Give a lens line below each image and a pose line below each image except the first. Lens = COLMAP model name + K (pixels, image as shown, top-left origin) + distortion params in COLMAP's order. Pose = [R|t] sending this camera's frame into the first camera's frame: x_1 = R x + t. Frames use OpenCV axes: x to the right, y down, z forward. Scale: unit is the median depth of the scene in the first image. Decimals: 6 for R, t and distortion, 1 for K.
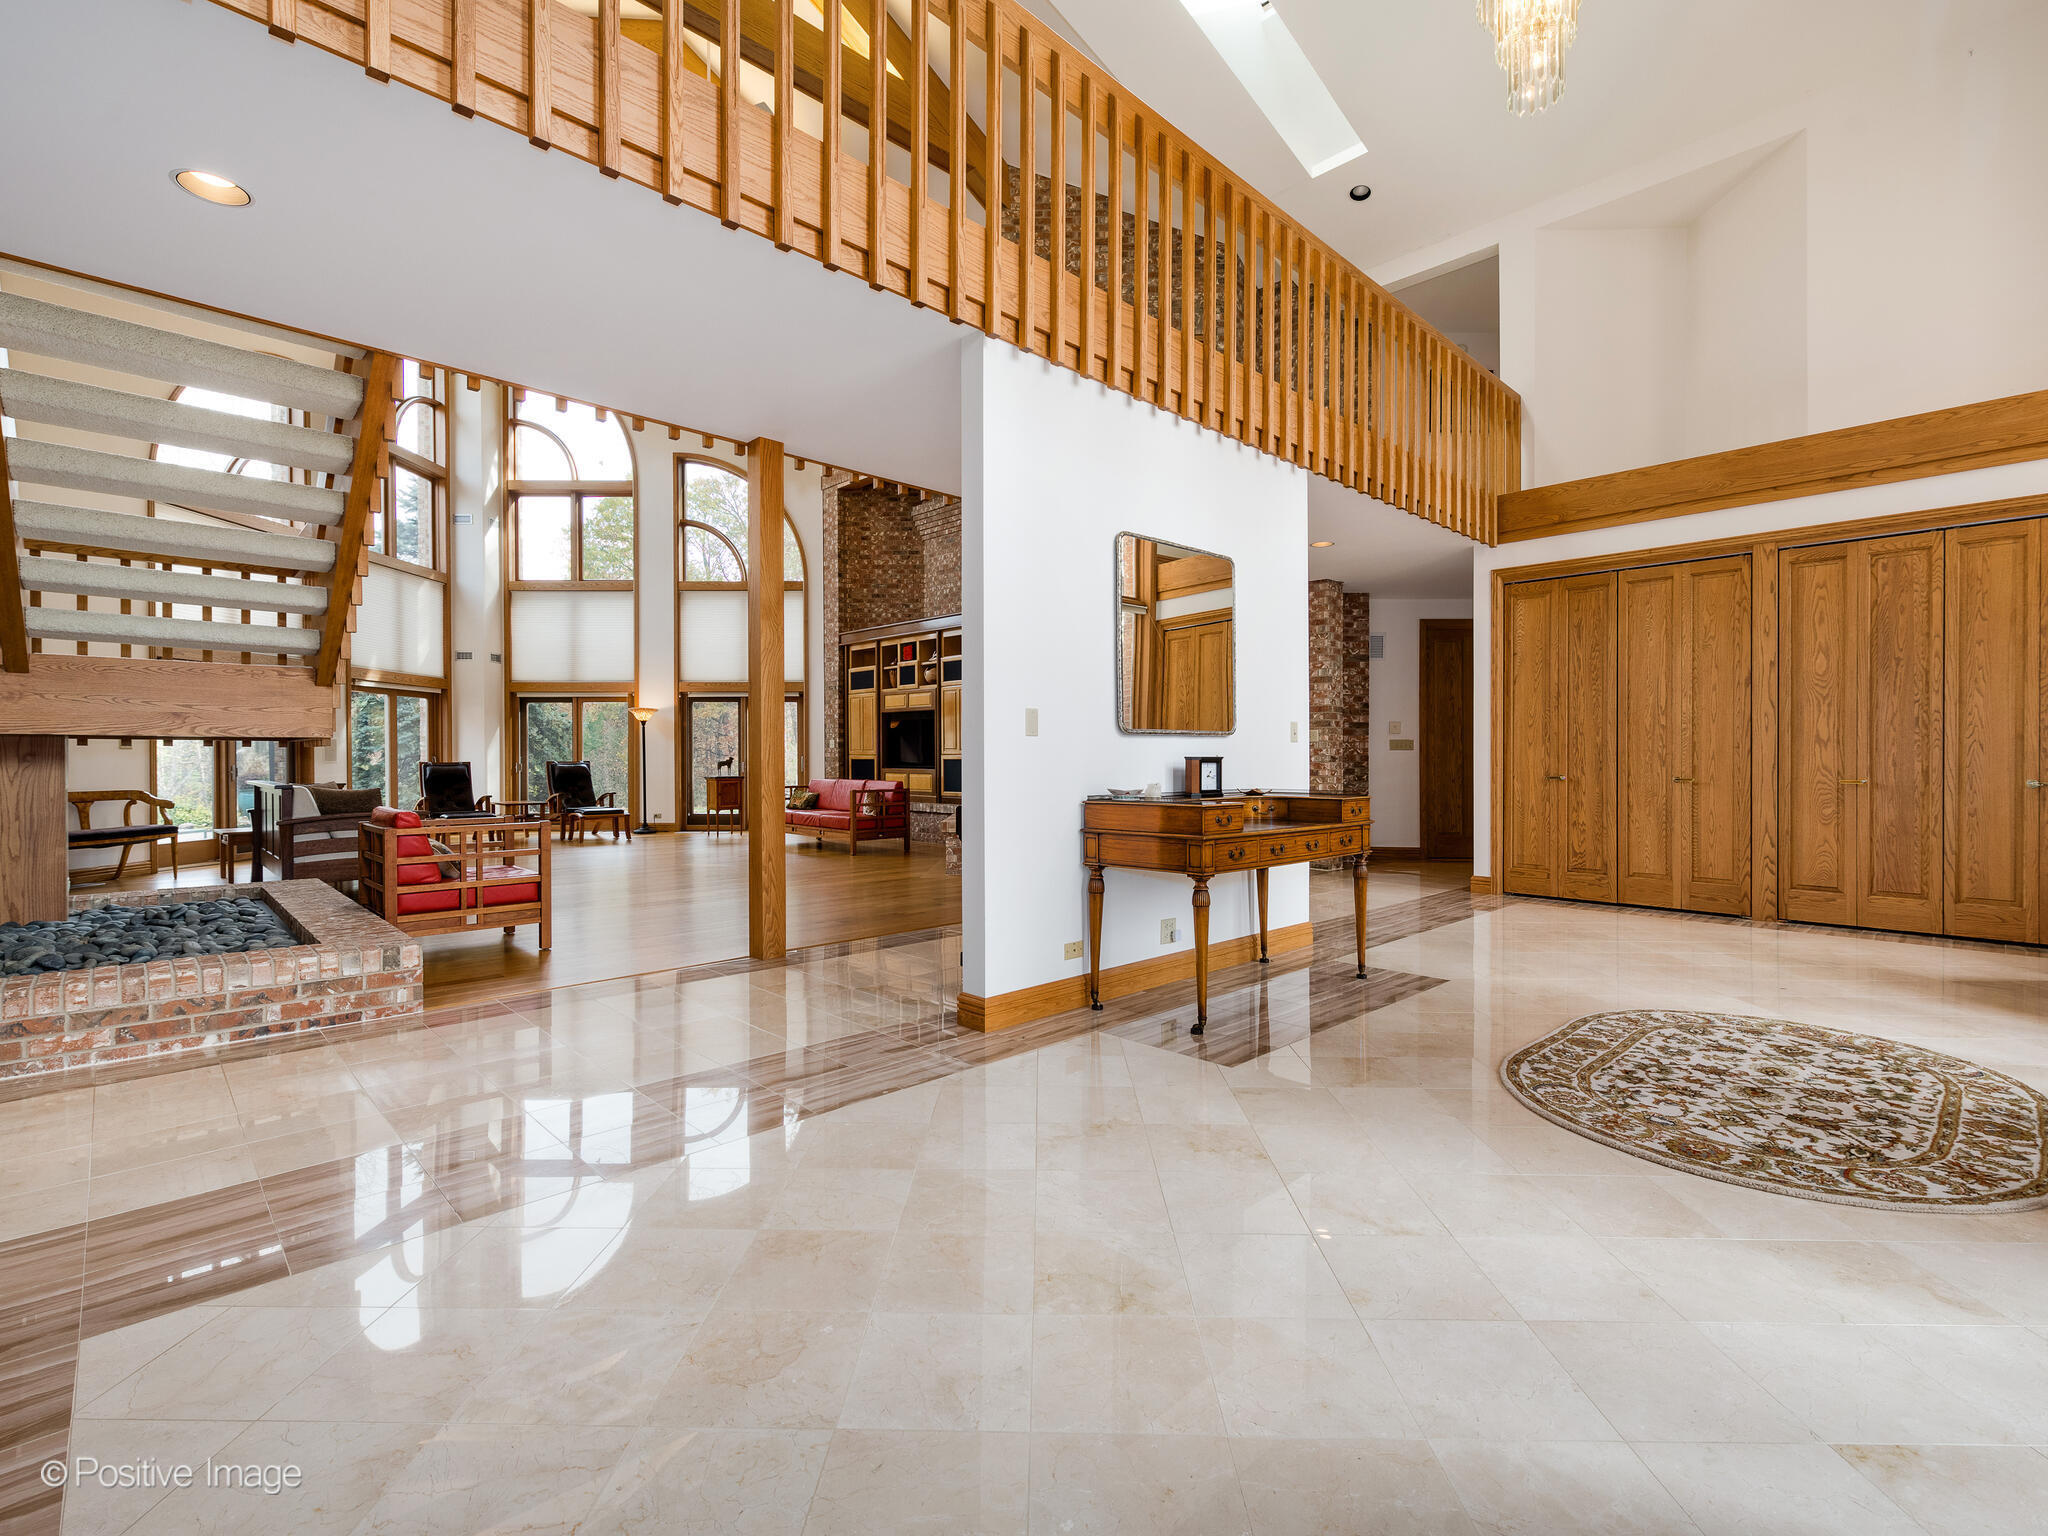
lens RADIAL K [[909.2, 0, 1009.4], [0, 909.2, 764.2], [0, 0, 1]] dist [0.000852, 0.000235]
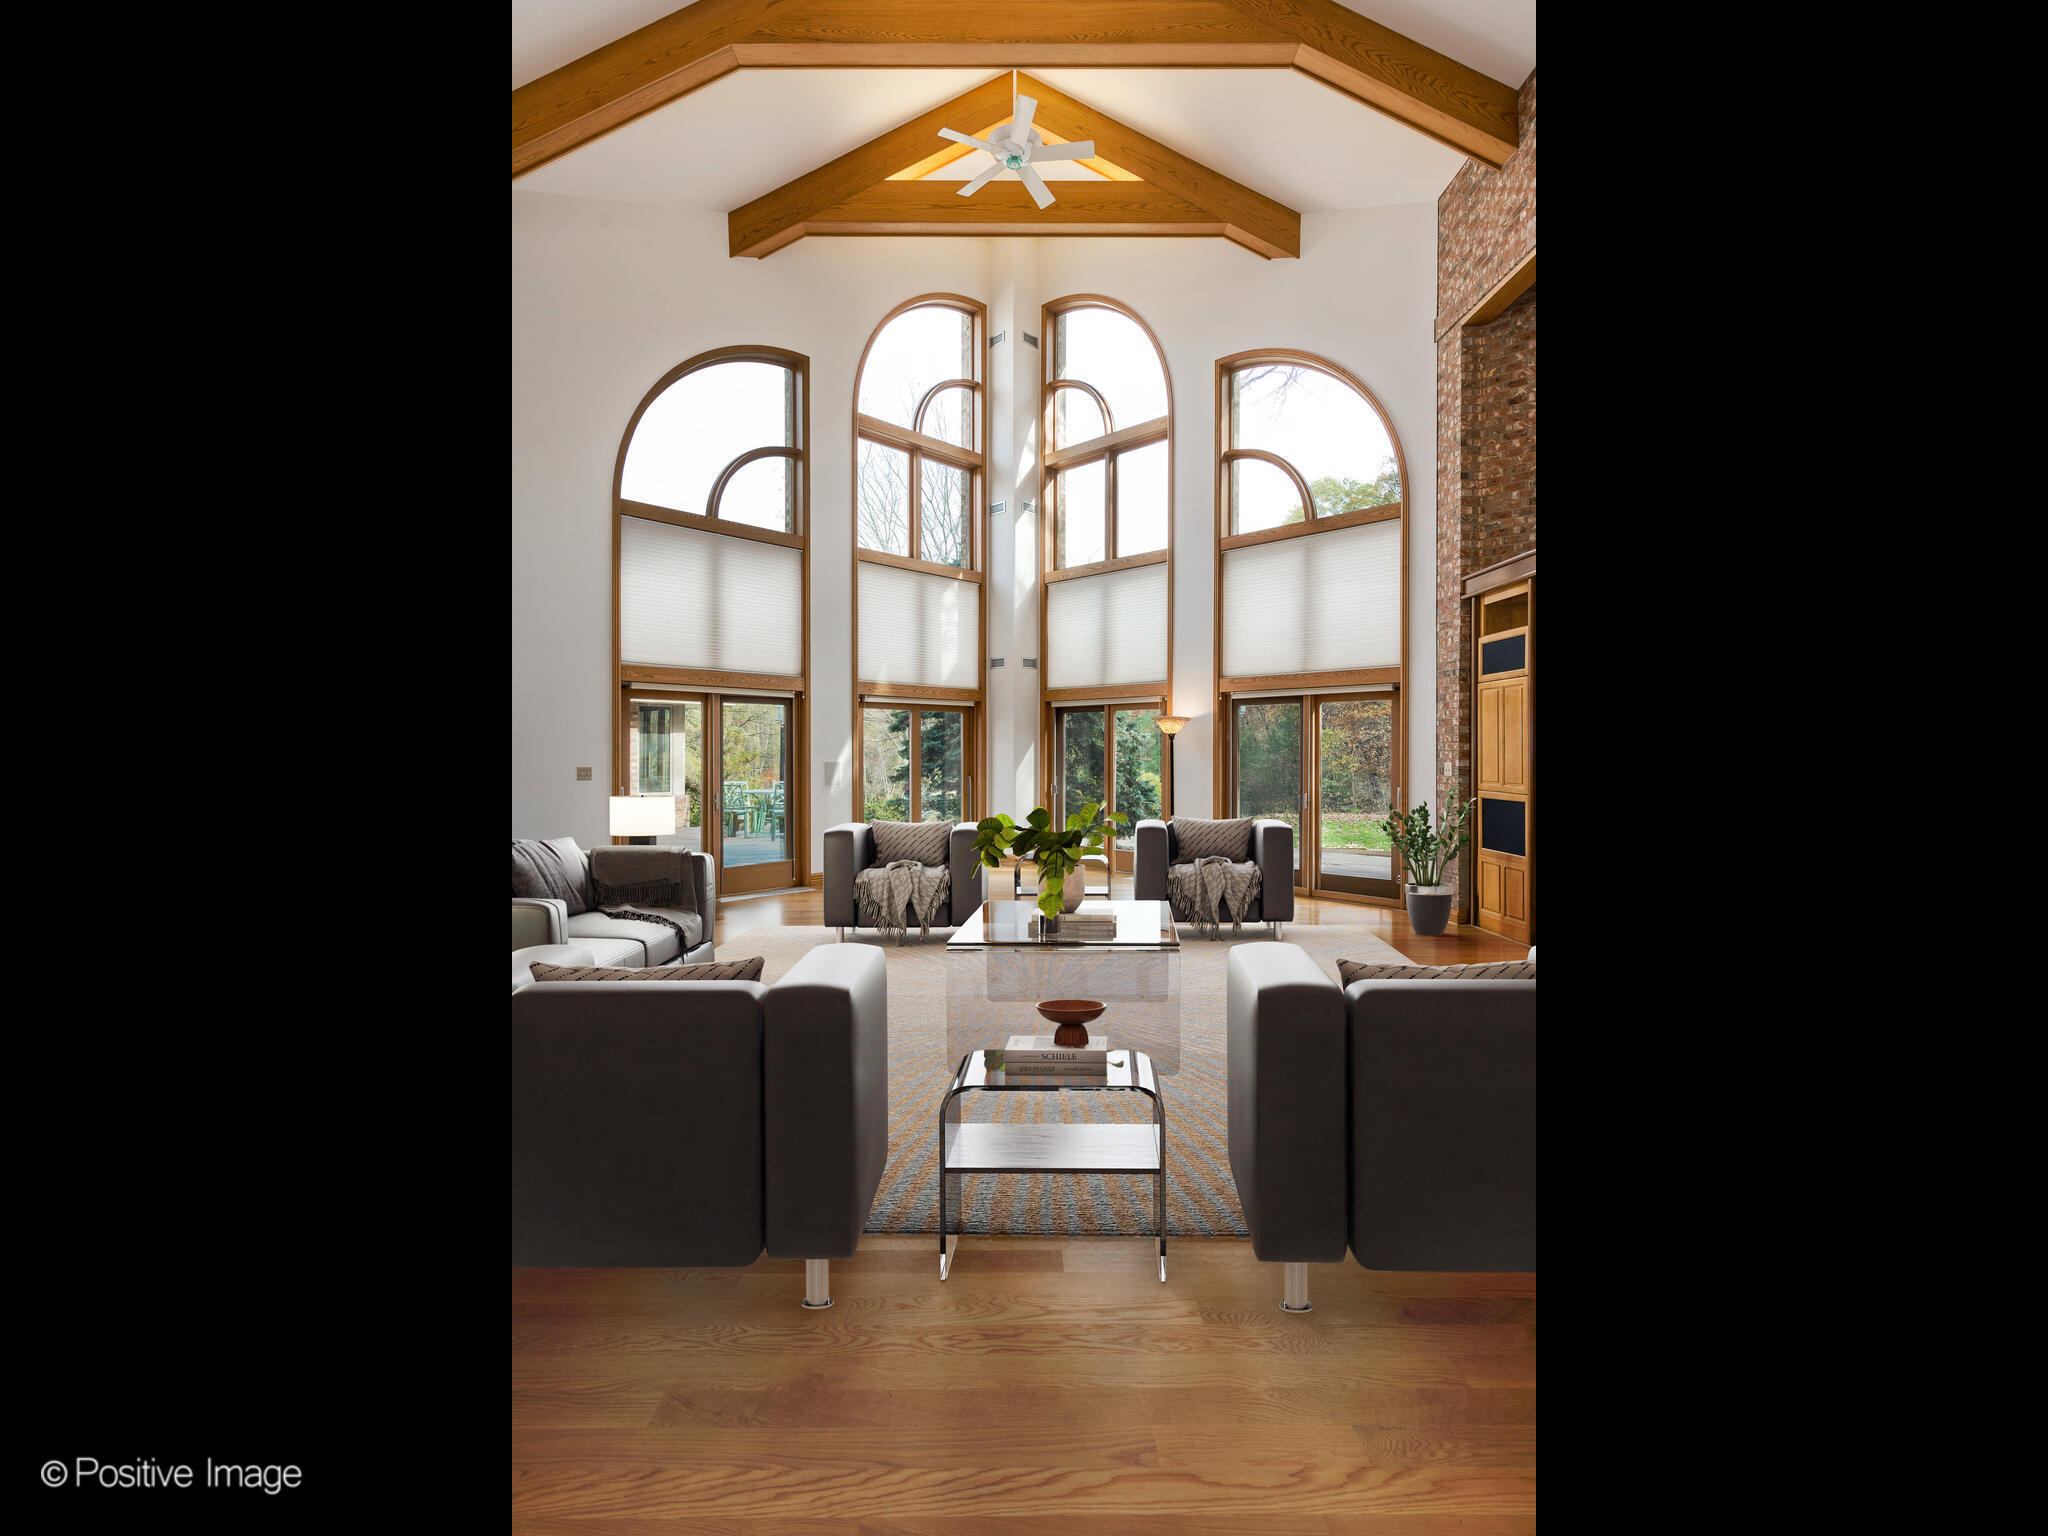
lens RADIAL K [[841.0, 0, 1015.5], [0, 841.0, 756.1], [0, 0, 1]] dist [0.000993, -0.000129]
pose [[0.727607, 0.005868, -0.685969, -0.027450], [-0.009040, 0.999959, -0.001034, -0.028192], [0.685935, 0.006954, 0.727630, 0.421023]]
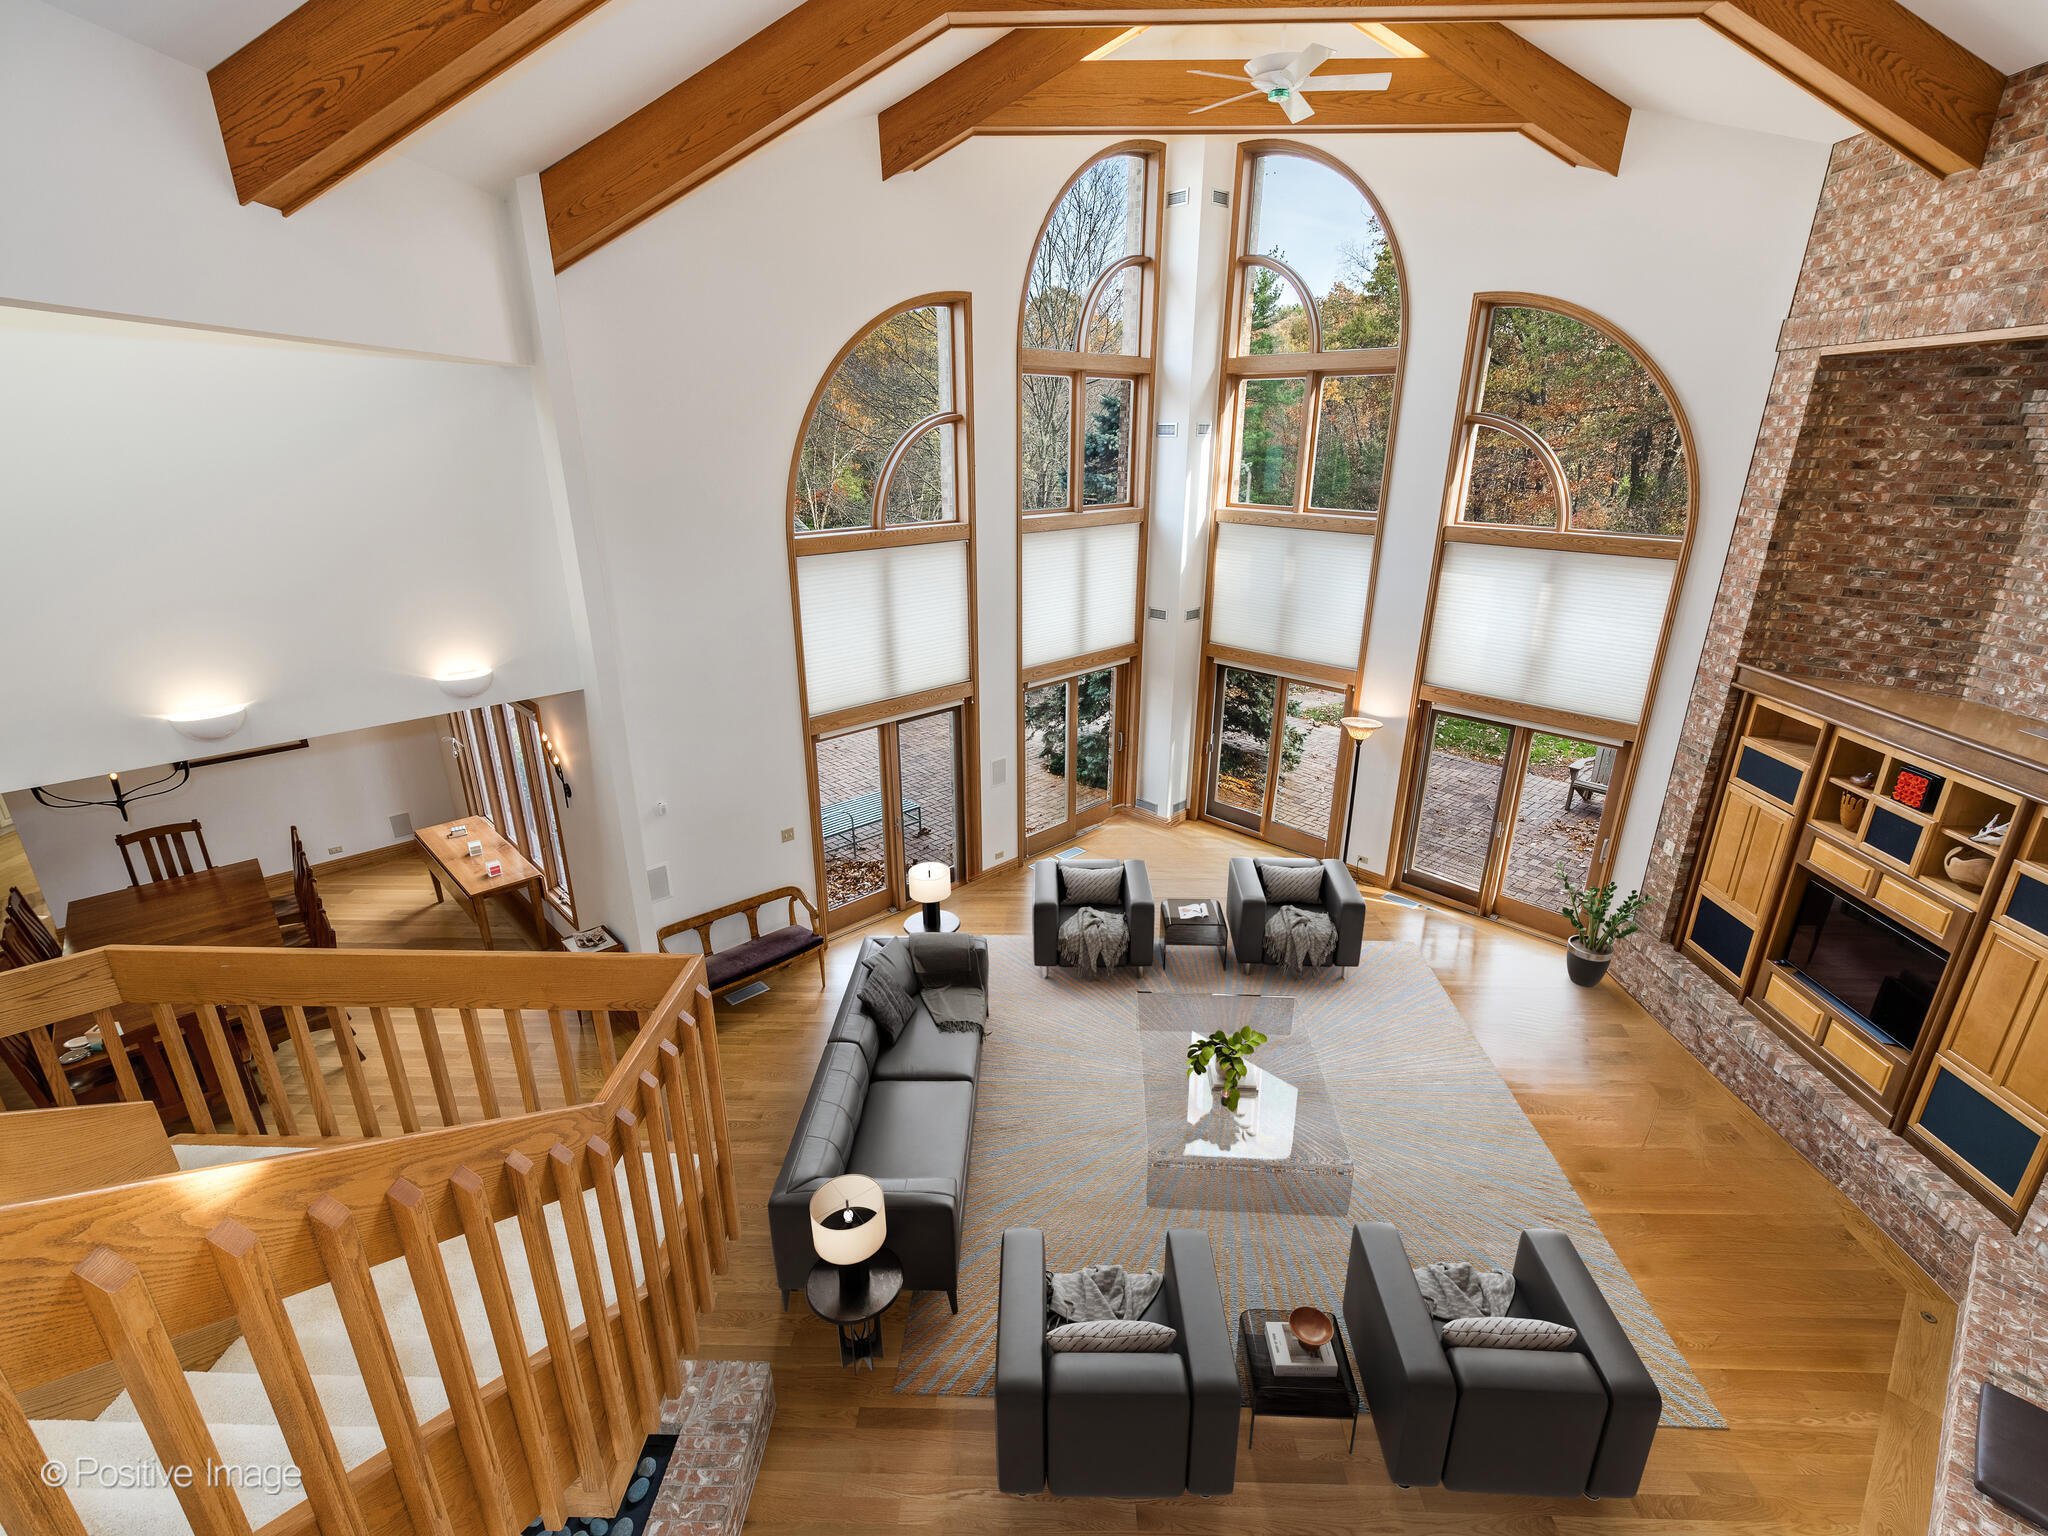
lens RADIAL K [[923.0, 0, 1024.8], [0, 923.0, 788.8], [0, 0, 1]] dist [0.000072, 0.000275]
pose [[0.708553, 0.248972, -0.660277, -0.109791], [-0.013391, 0.940266, 0.340178, -0.249433], [0.705531, -0.232192, 0.669562, 0.341996]]
